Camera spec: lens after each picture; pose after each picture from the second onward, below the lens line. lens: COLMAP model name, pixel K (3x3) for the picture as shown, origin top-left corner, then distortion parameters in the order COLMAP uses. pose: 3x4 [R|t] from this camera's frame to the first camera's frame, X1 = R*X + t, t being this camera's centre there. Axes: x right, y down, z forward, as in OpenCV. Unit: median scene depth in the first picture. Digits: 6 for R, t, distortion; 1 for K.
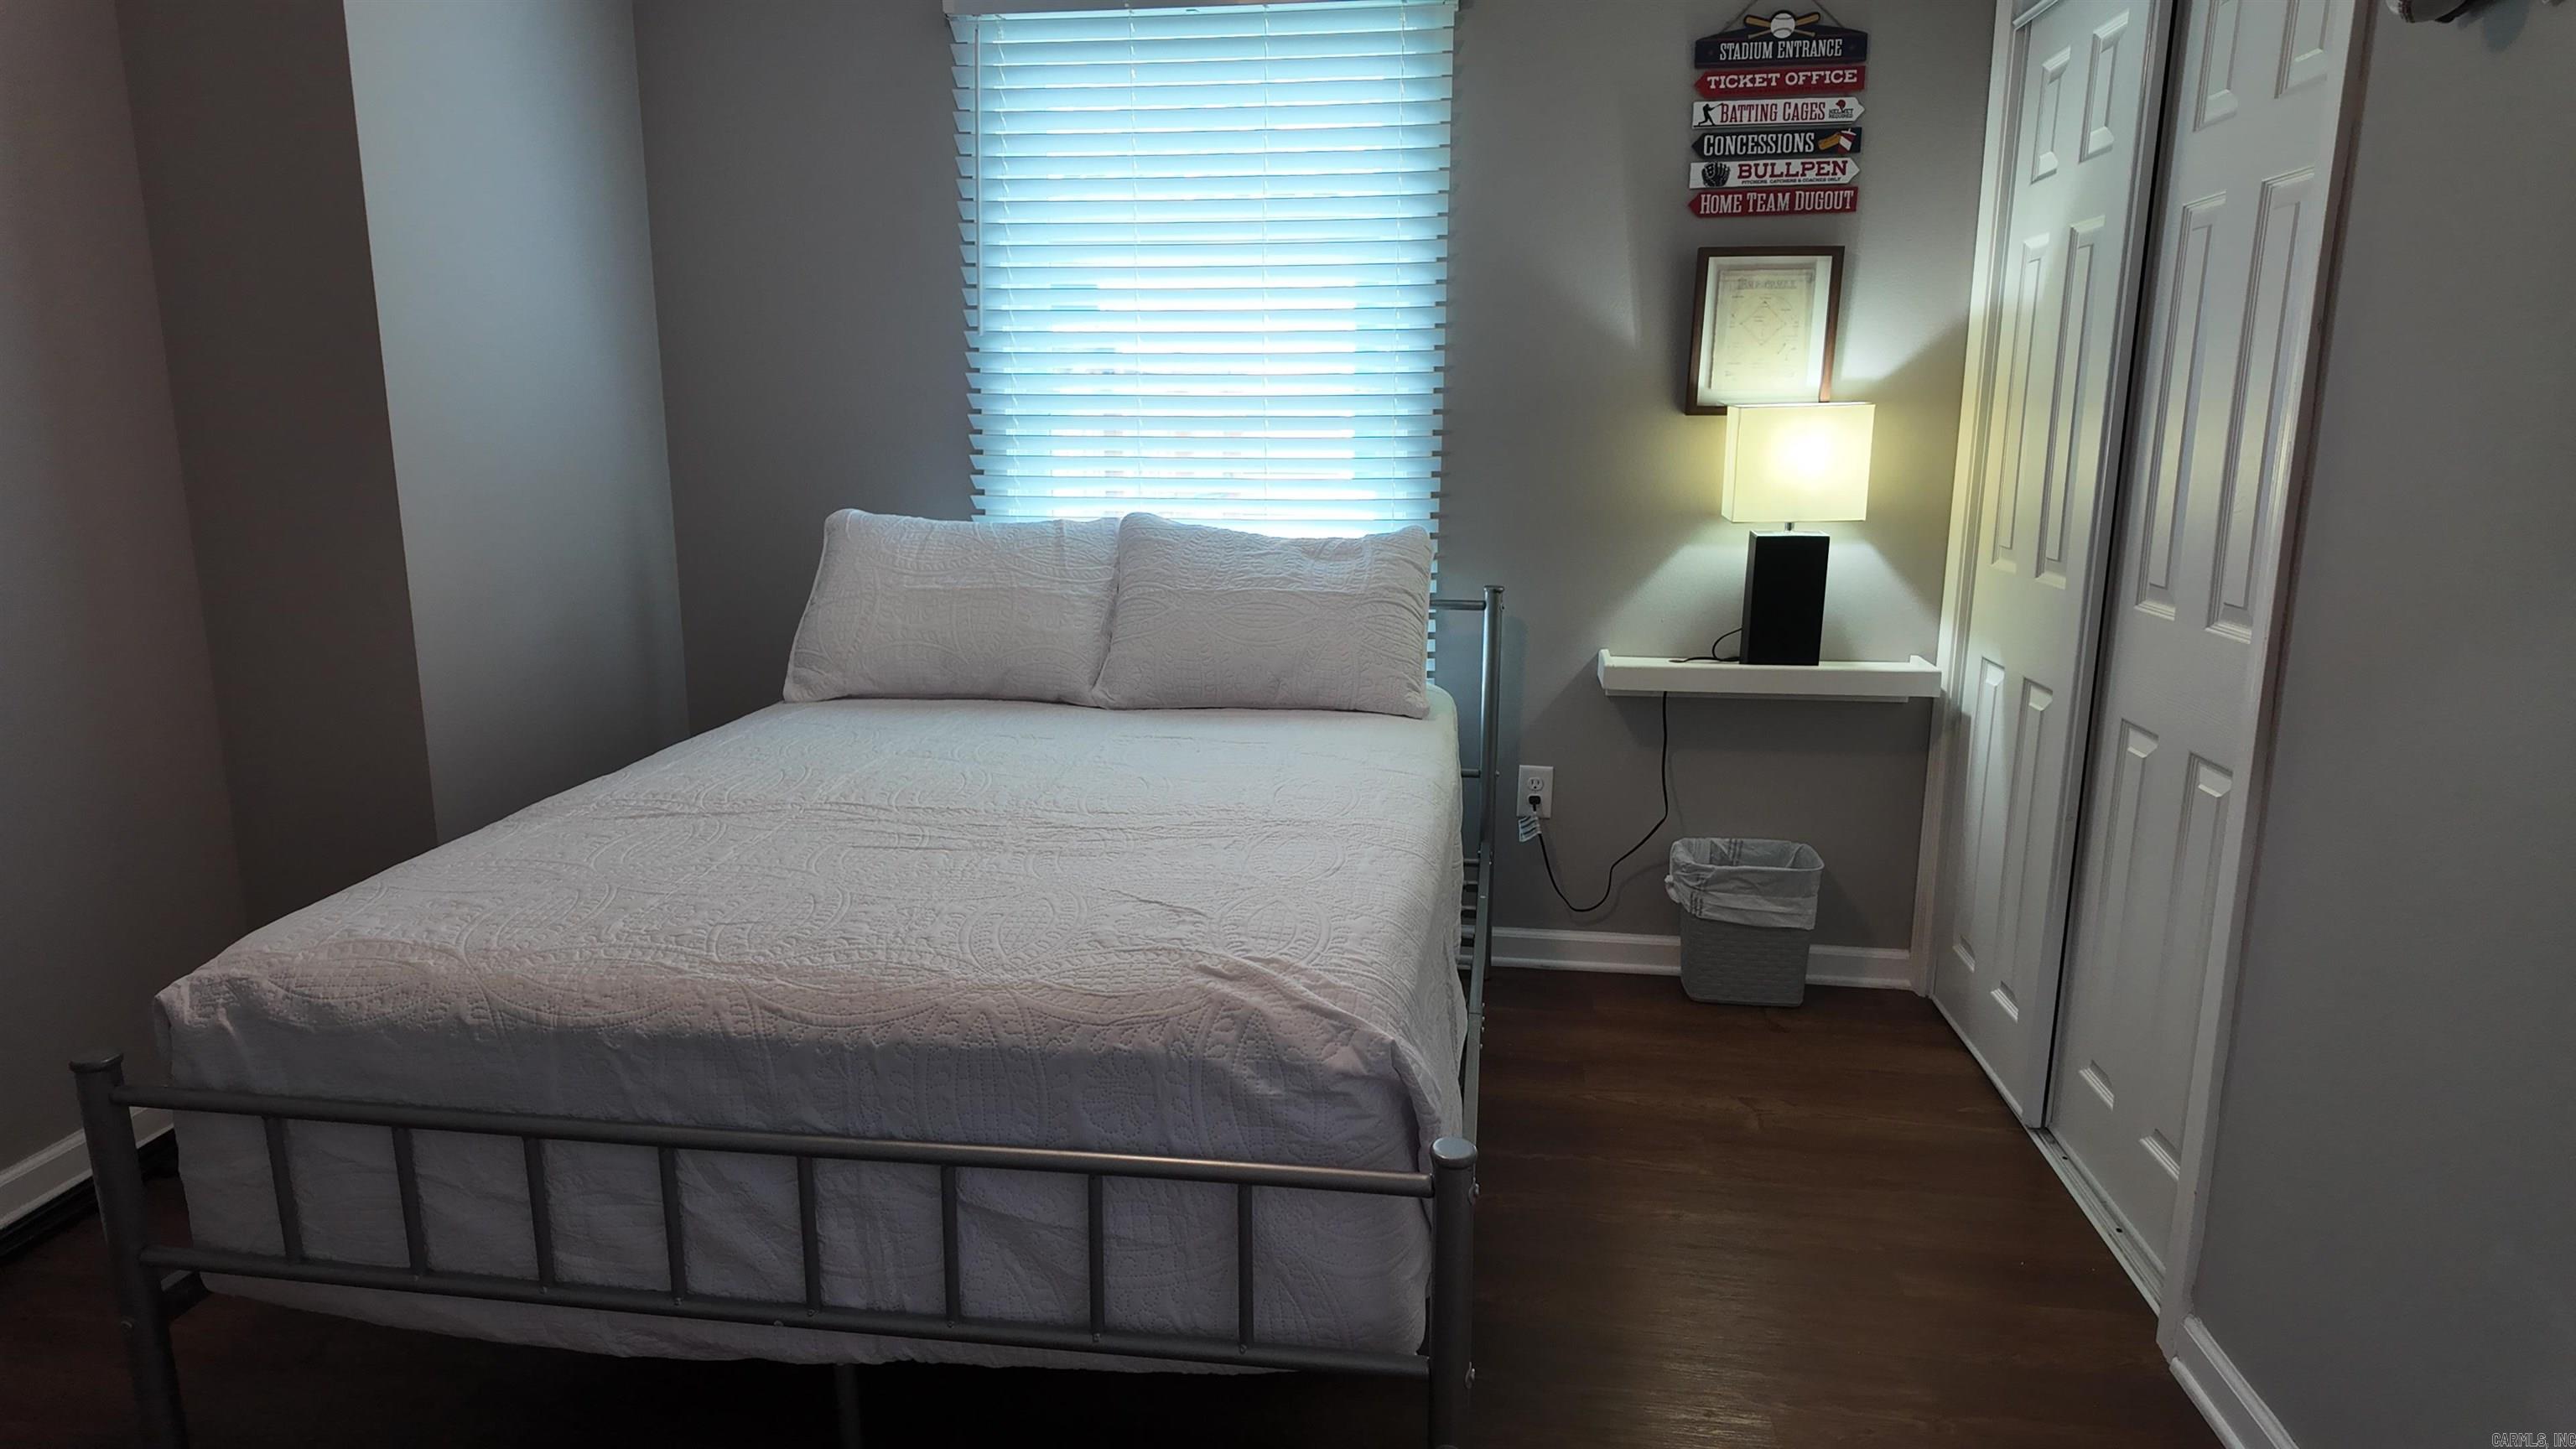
lens RADIAL K [[1494.8, 0, 1276.7], [0, 1494.8, 712.7], [0, 0, 1]] dist [0.060738, -0.055845]
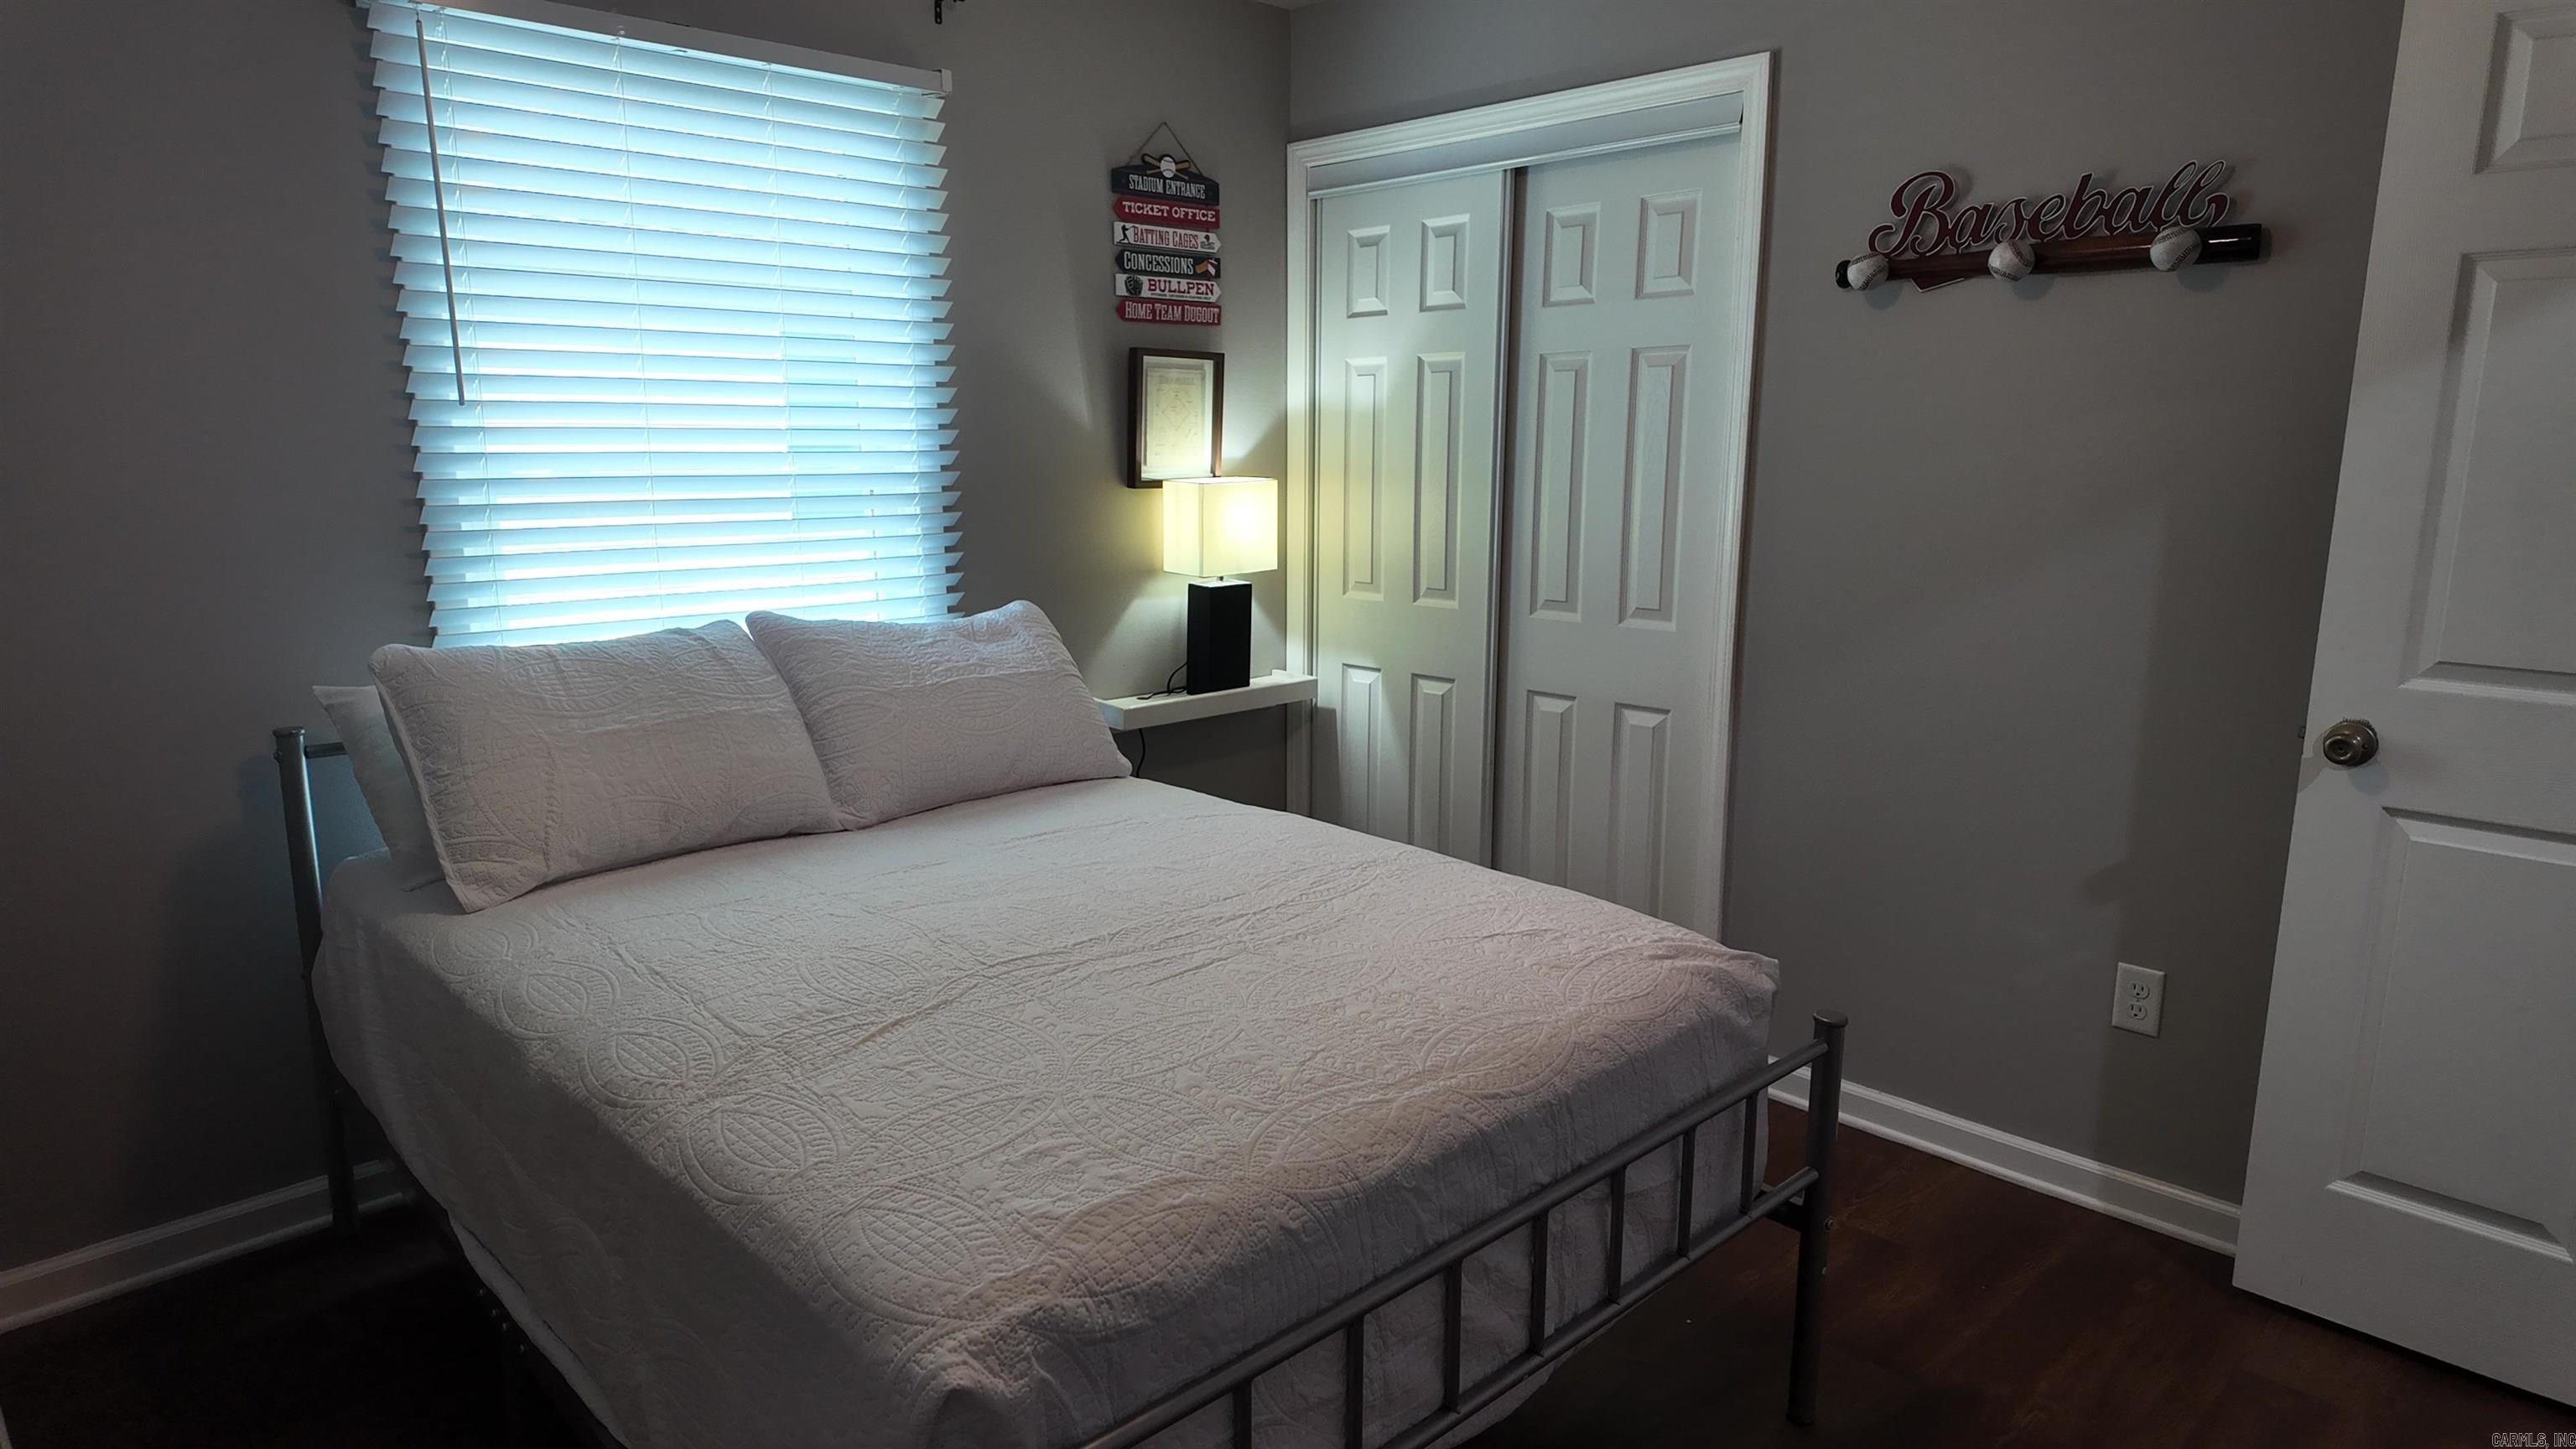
lens RADIAL K [[1494.8, 0, 1271.6], [0, 1494.8, 728.9], [0, 0, 1]] dist [0.060738, -0.055845]
pose [[0.623057, -0.150158, 0.767628, -0.600084], [0.156030, 0.985536, 0.066139, -0.078116], [-0.766456, 0.078565, 0.637474, 0.203598]]
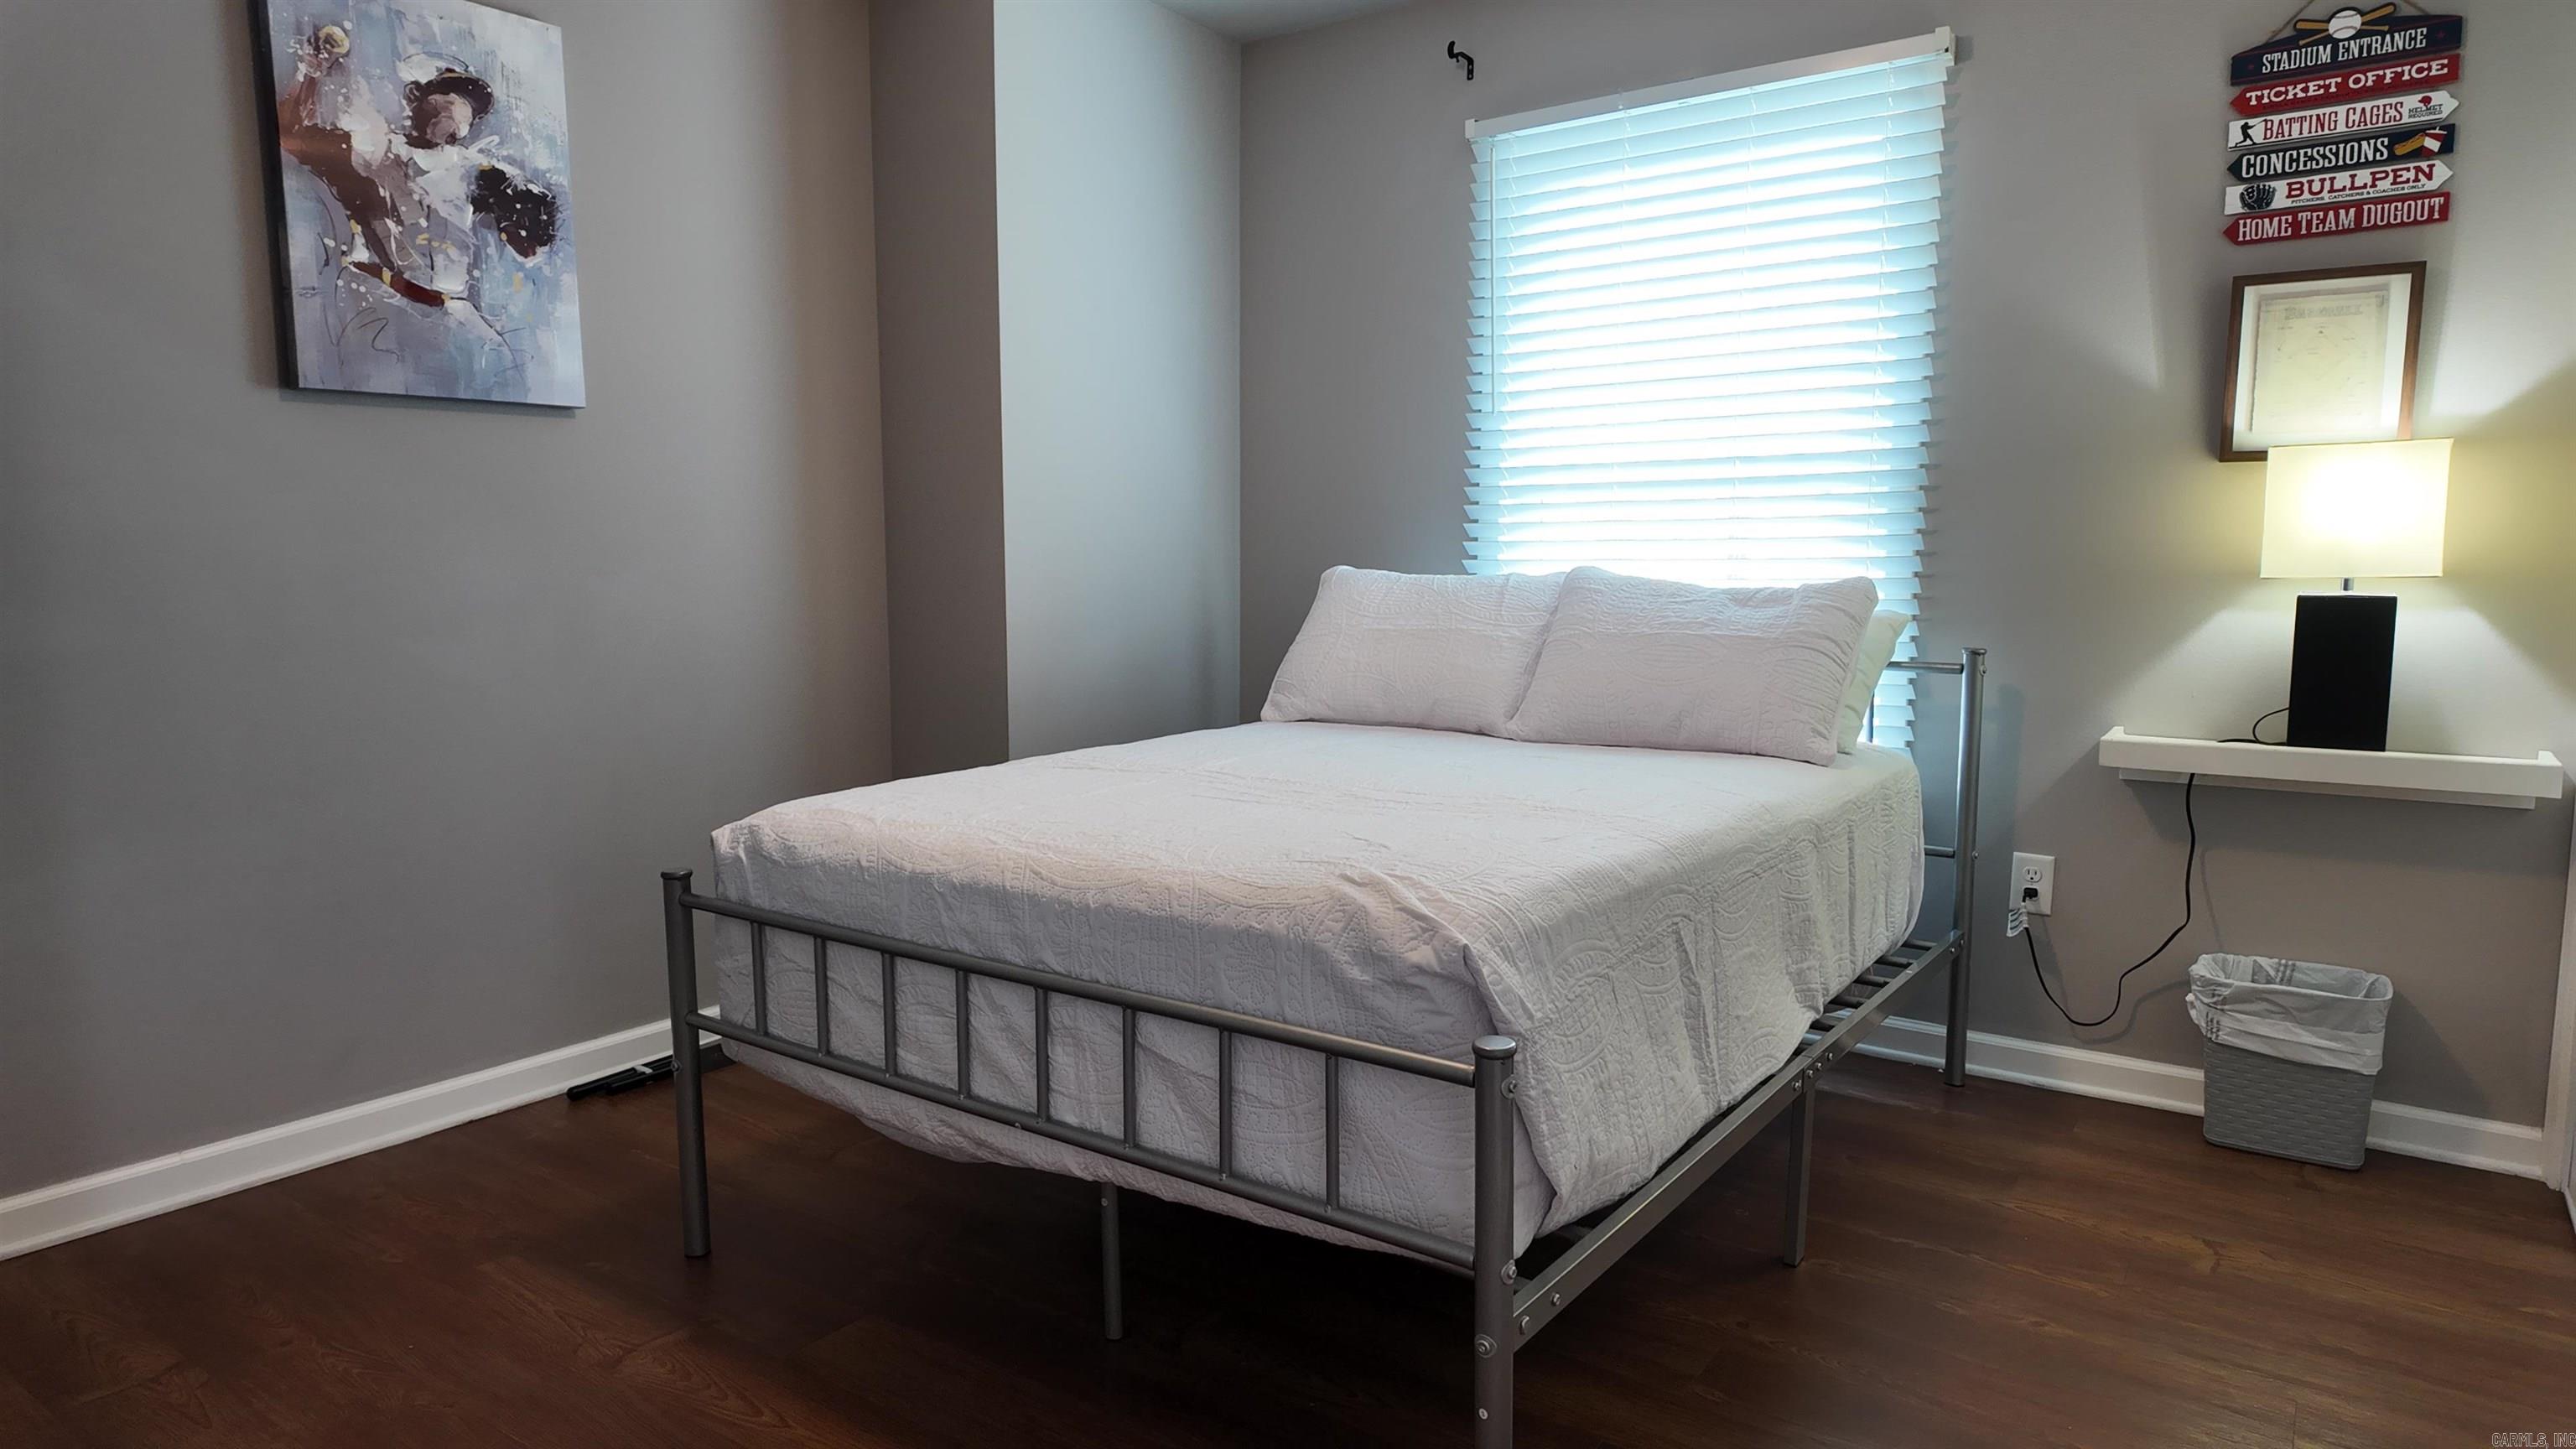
lens RADIAL K [[1494.8, 0, 1283.7], [0, 1494.8, 710.9], [0, 0, 1]] dist [0.060738, -0.055845]
pose [[0.886755, 0.047162, -0.459828, 0.210592], [-0.091986, 0.992890, -0.075556, 0.067179], [0.452995, 0.109297, 0.884788, -0.021078]]
